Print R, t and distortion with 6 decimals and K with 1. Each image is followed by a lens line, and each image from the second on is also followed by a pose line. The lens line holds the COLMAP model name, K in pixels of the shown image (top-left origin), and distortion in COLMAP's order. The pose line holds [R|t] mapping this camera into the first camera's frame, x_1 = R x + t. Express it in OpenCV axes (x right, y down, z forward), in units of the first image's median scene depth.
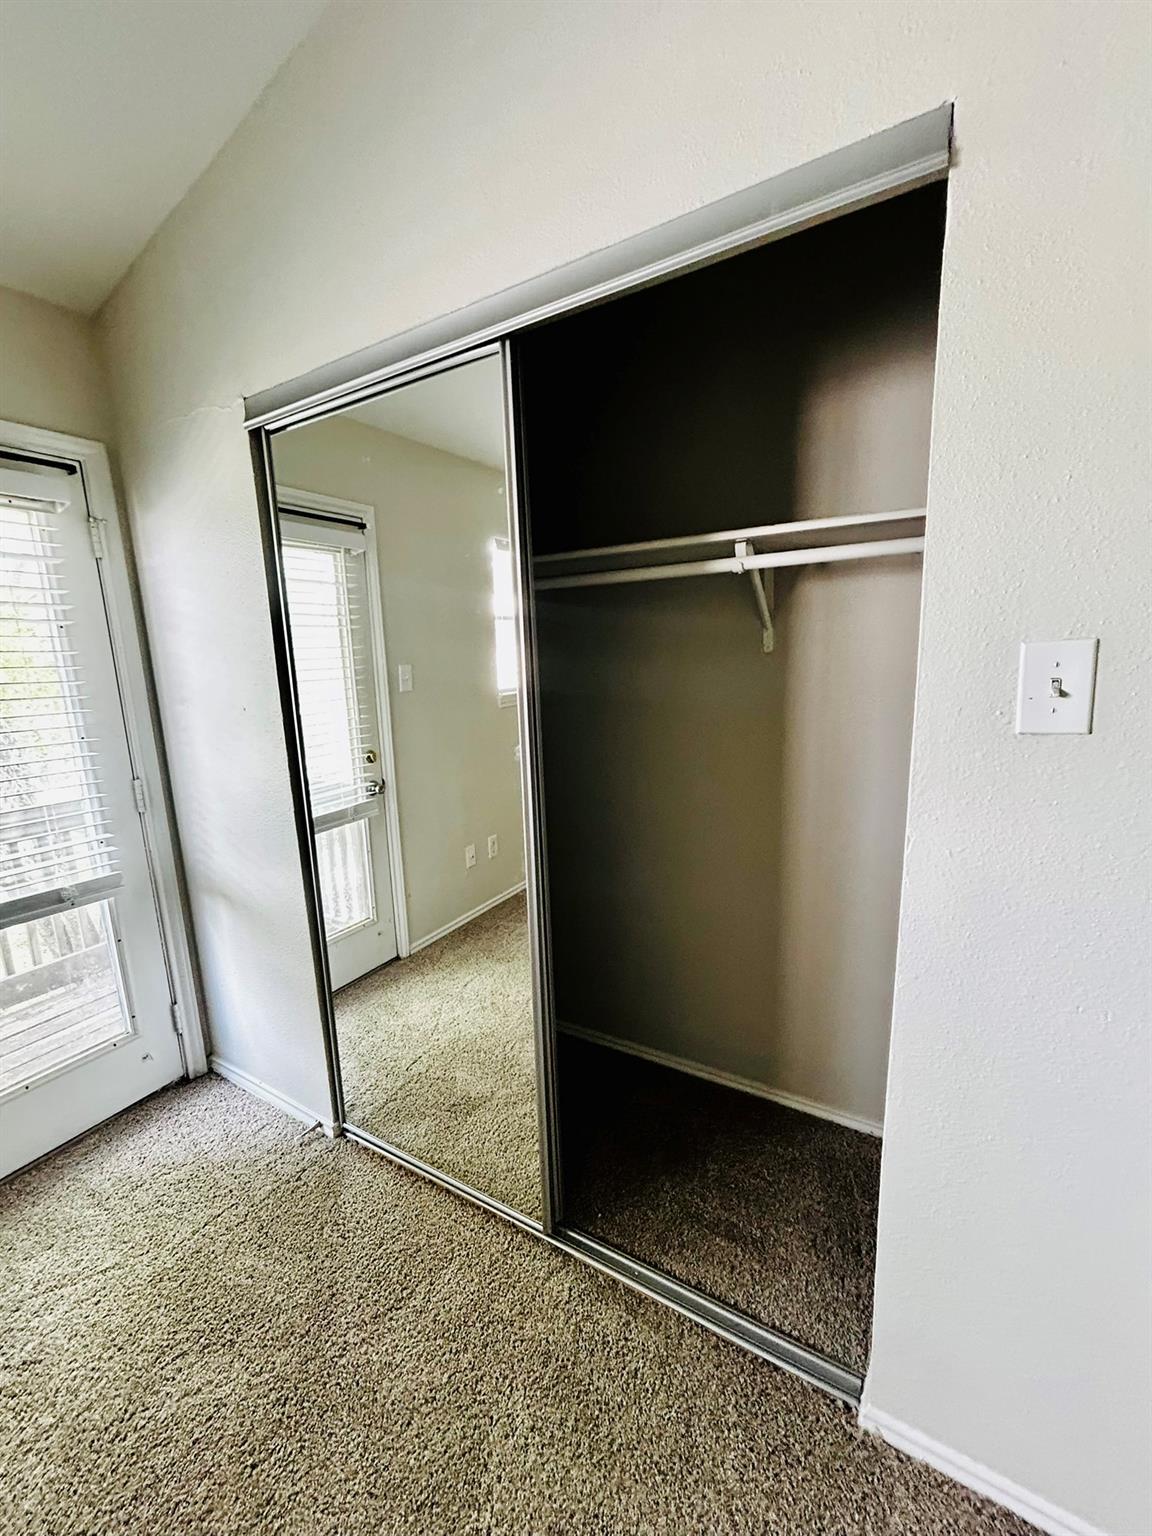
lens RADIAL K [[619.6, 0, 581.2], [0, 619.6, 764.5], [0, 0, 1]] dist [-0.000283, 0.000930]
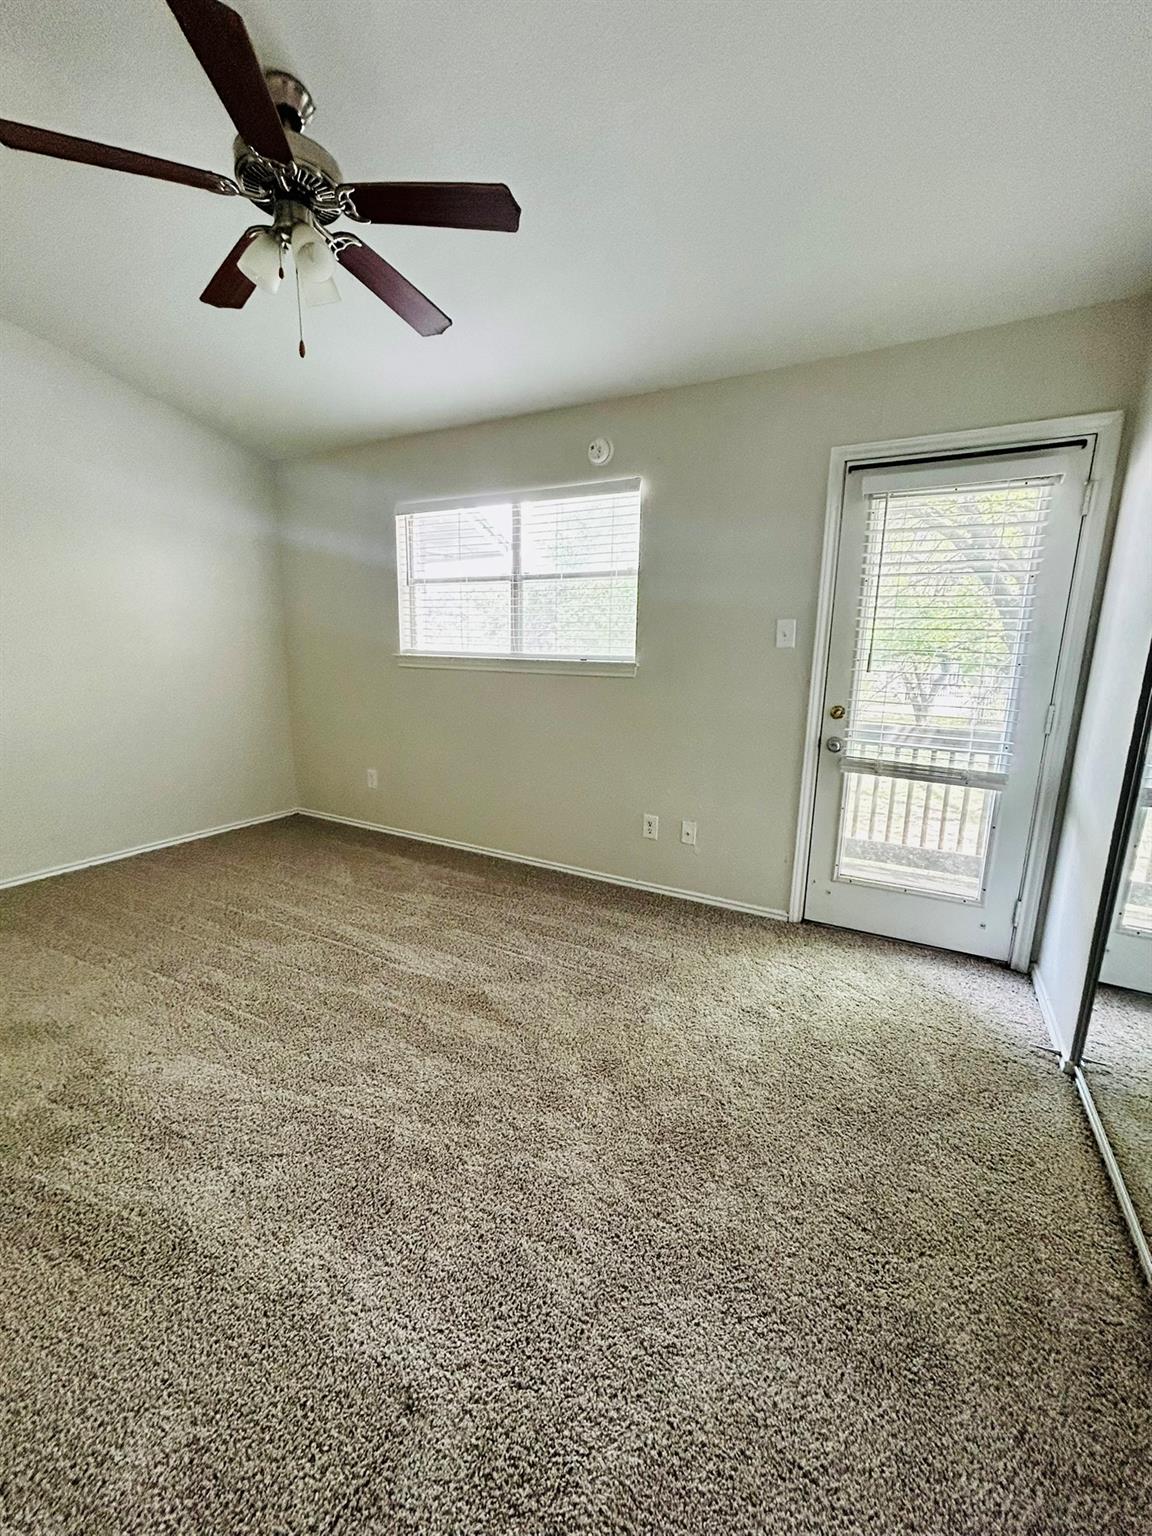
lens RADIAL K [[619.6, 0, 582.6], [0, 619.6, 770.5], [0, 0, 1]] dist [-0.000283, 0.000930]
pose [[0.042844, 0.240263, -0.969762, 0.442288], [-0.194071, 0.954166, 0.227825, 0.047126], [0.980051, 0.178442, 0.087508, 0.042477]]
